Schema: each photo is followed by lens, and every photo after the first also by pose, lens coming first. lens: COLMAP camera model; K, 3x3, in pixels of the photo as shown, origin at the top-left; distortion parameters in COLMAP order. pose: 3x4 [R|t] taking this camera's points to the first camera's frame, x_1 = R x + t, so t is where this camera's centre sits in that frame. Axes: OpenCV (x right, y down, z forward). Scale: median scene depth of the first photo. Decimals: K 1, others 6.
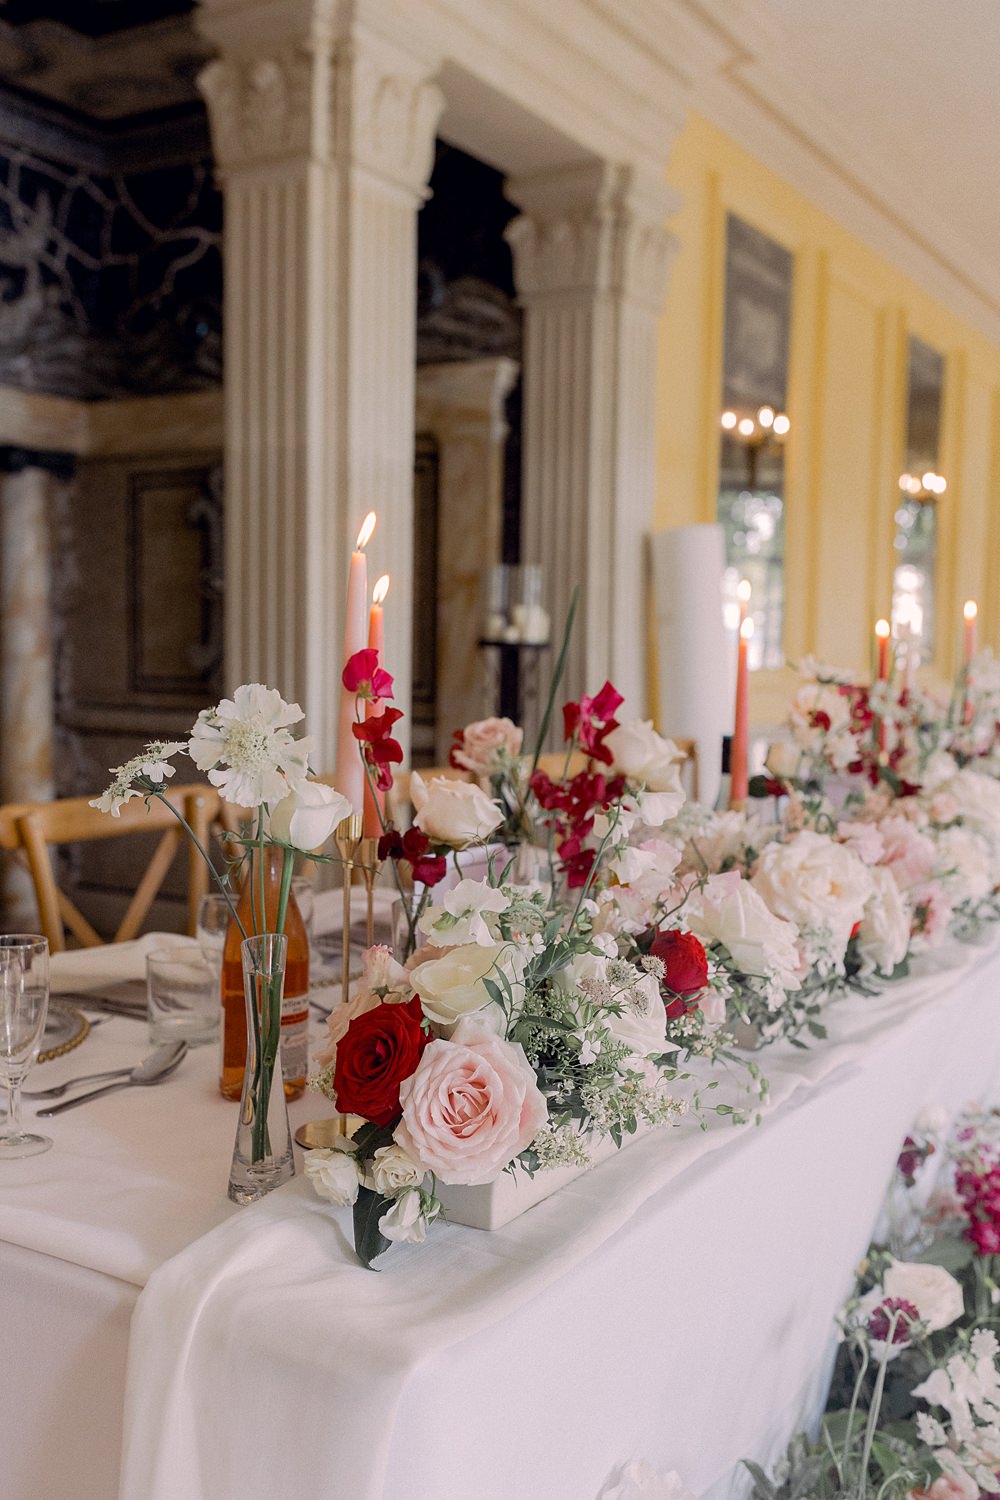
lens RADIAL K [[1523.3, 0, 468.2], [0, 1523.3, 749.3], [0, 0, 1]] dist [0.006580, 0.013947]
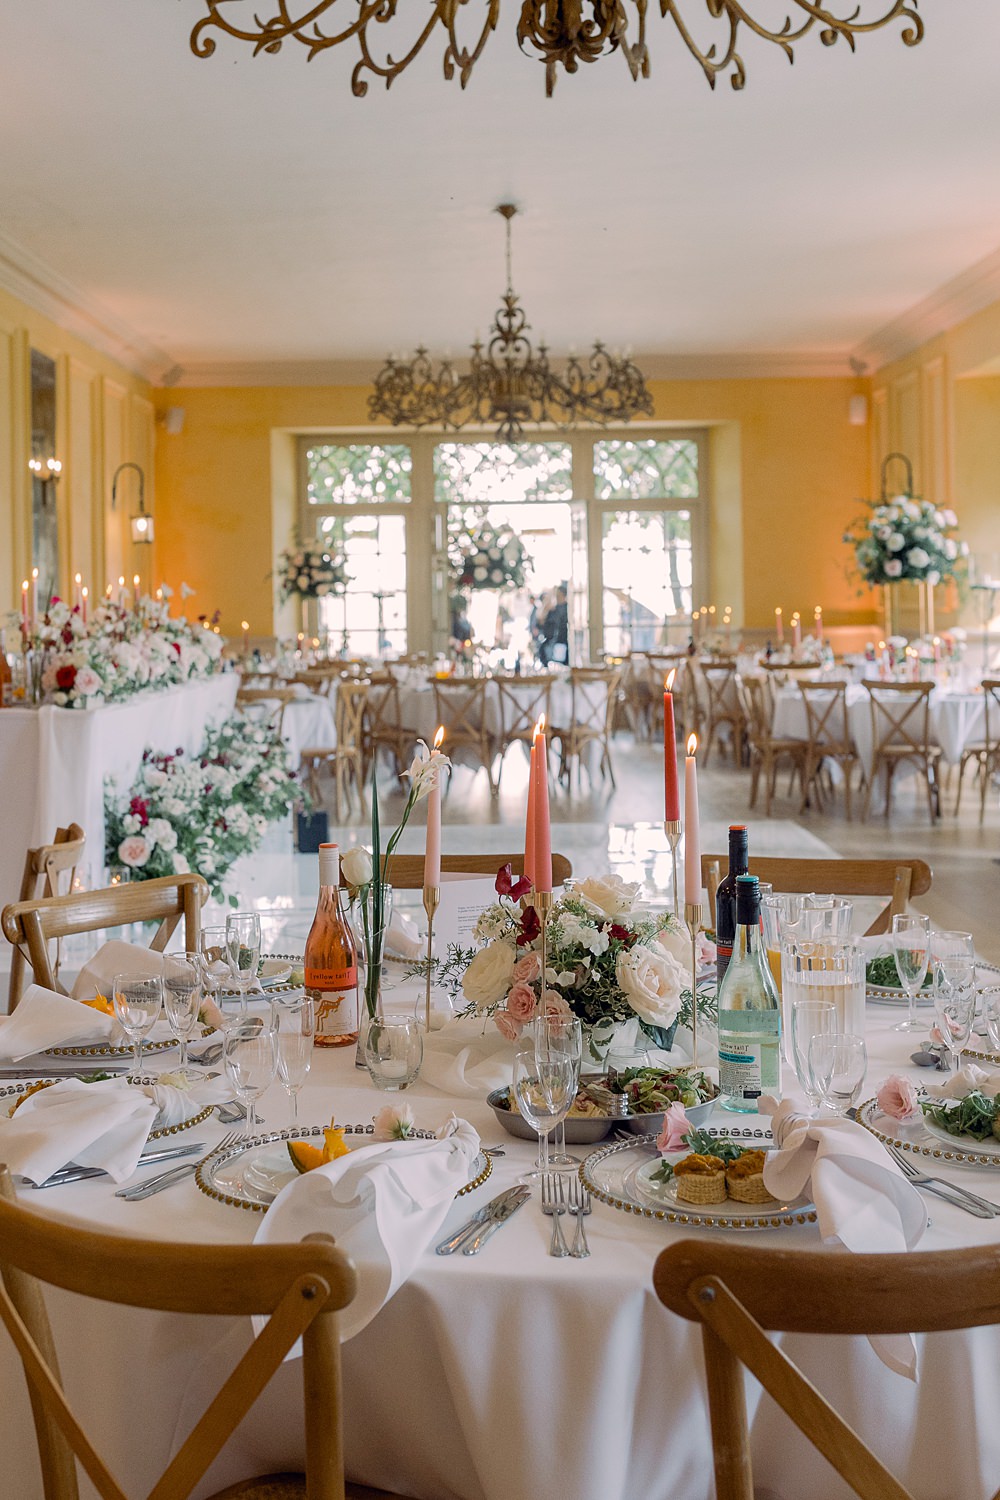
lens RADIAL K [[2511.3, 0, 496.7], [0, 2511.3, 655.7], [0, 0, 1]] dist [-0.003221, -0.096349]
pose [[0.868329, -0.038079, 0.494526, -0.741009], [0.061020, 0.997676, -0.030322, 0.119320], [-0.492222, 0.056505, 0.868634, -1.755847]]
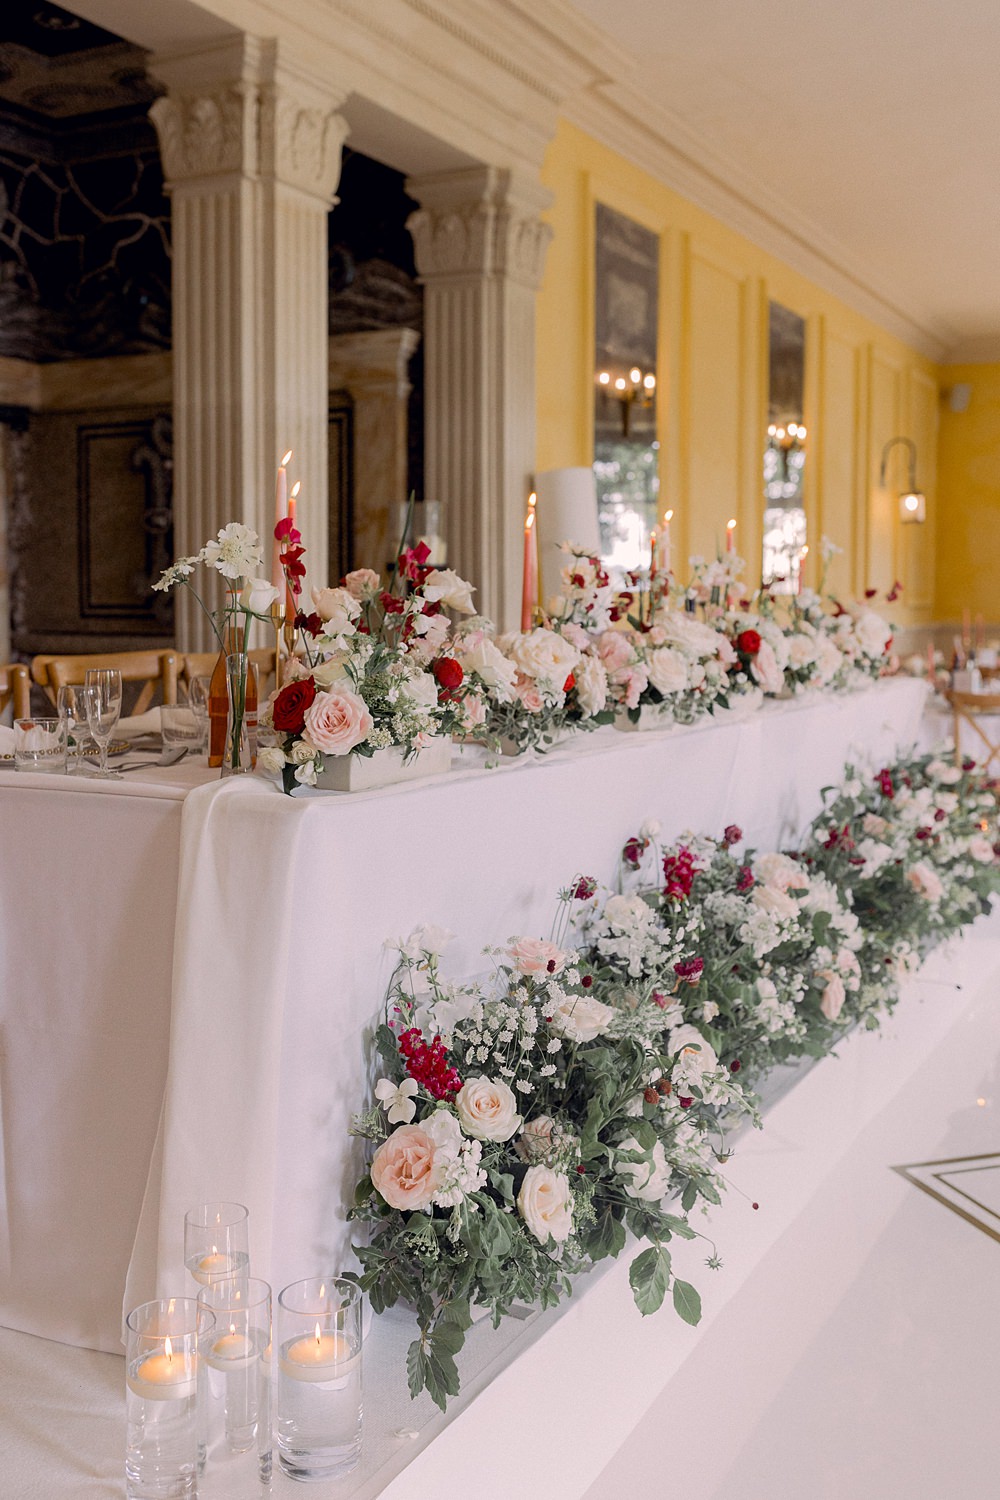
lens RADIAL K [[1609.7, 0, 543.1], [0, 1609.7, 649.0], [0, 0, 1]] dist [0.002866, -0.010313]
pose [[0.996229, -0.014920, 0.085469, 0.023846], [0.018251, 0.999099, -0.038328, 0.054589], [-0.084820, 0.039744, 0.995603, -0.312607]]
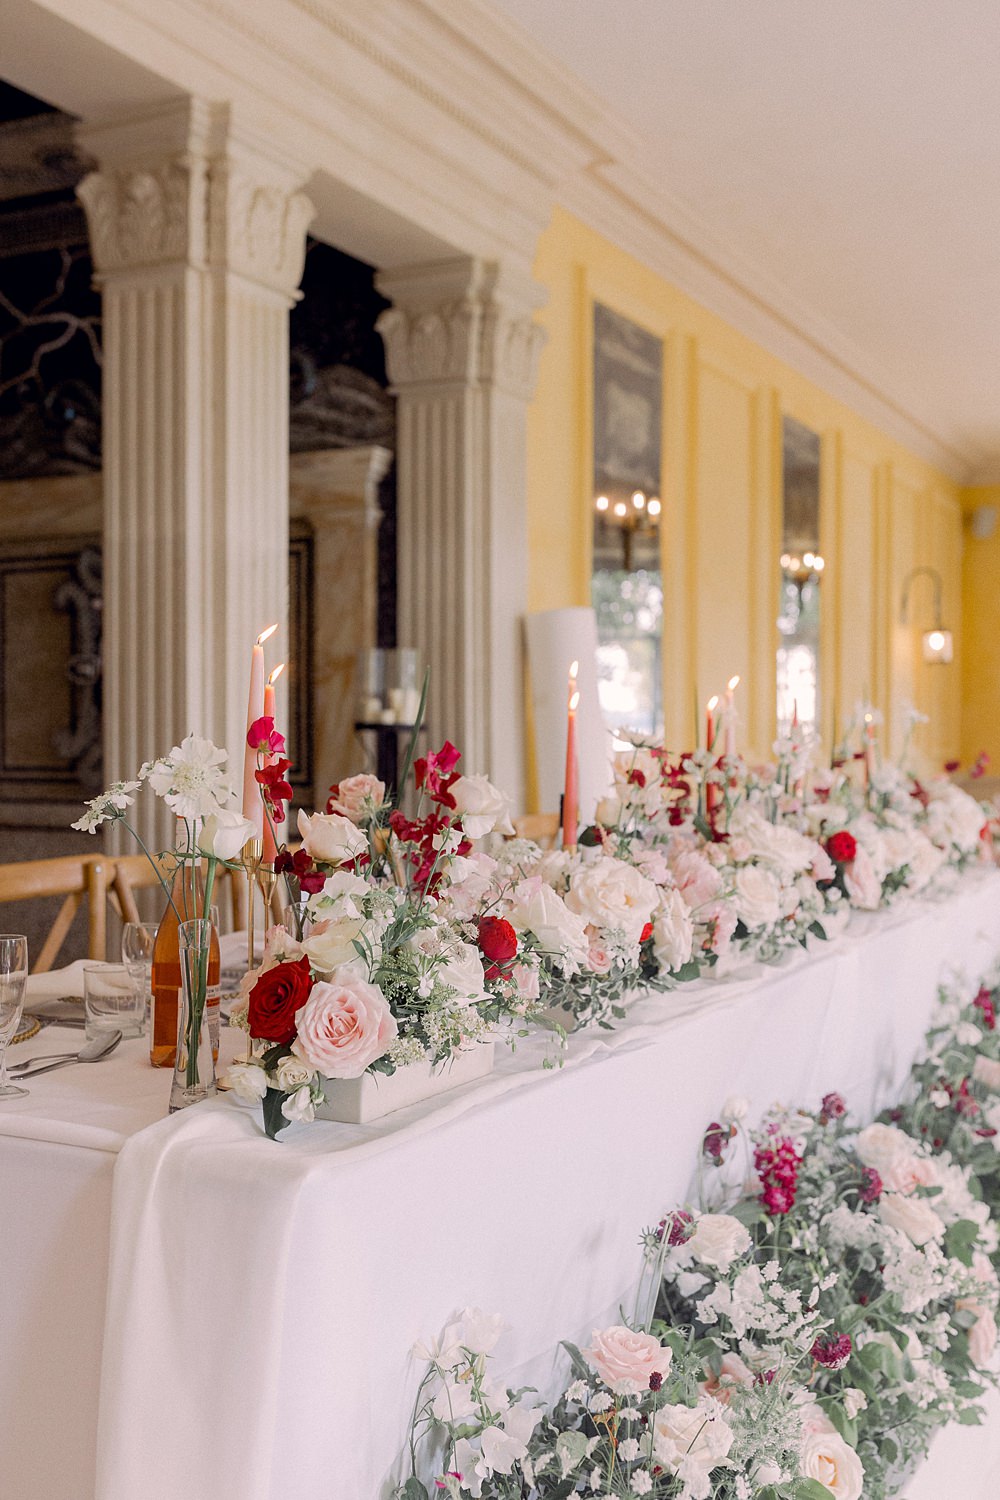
lens RADIAL K [[1715.3, 0, 500.6], [0, 1715.3, 723.2], [0, 0, 1]] dist [0.006162, -0.004613]
pose [[0.995956, -0.013189, 0.088874, 0.002055], [0.019810, 0.997059, -0.074033, 0.017014], [-0.087636, 0.075494, 0.993288, -0.159985]]
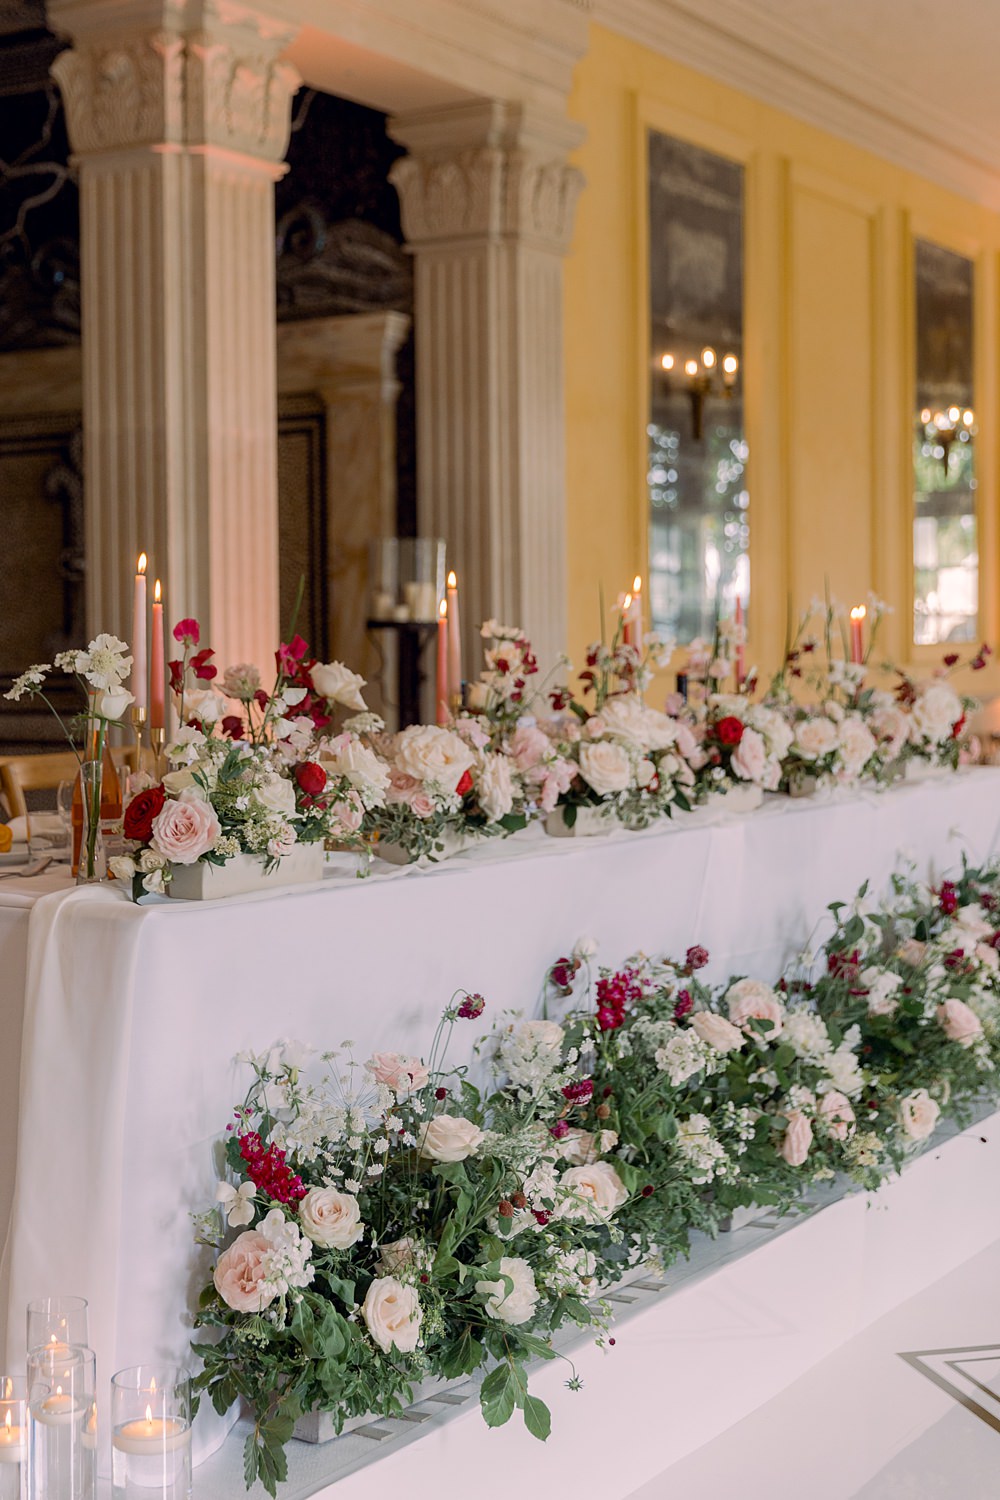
lens RADIAL K [[2511.3, 0, 496.7], [0, 2511.3, 655.7], [0, 0, 1]] dist [-0.003221, -0.096349]
pose [[0.999674, -0.025253, -0.003733, 0.110901], [0.024976, 0.997801, -0.061392, 0.053020], [0.005275, 0.061279, 0.998107, -0.612601]]
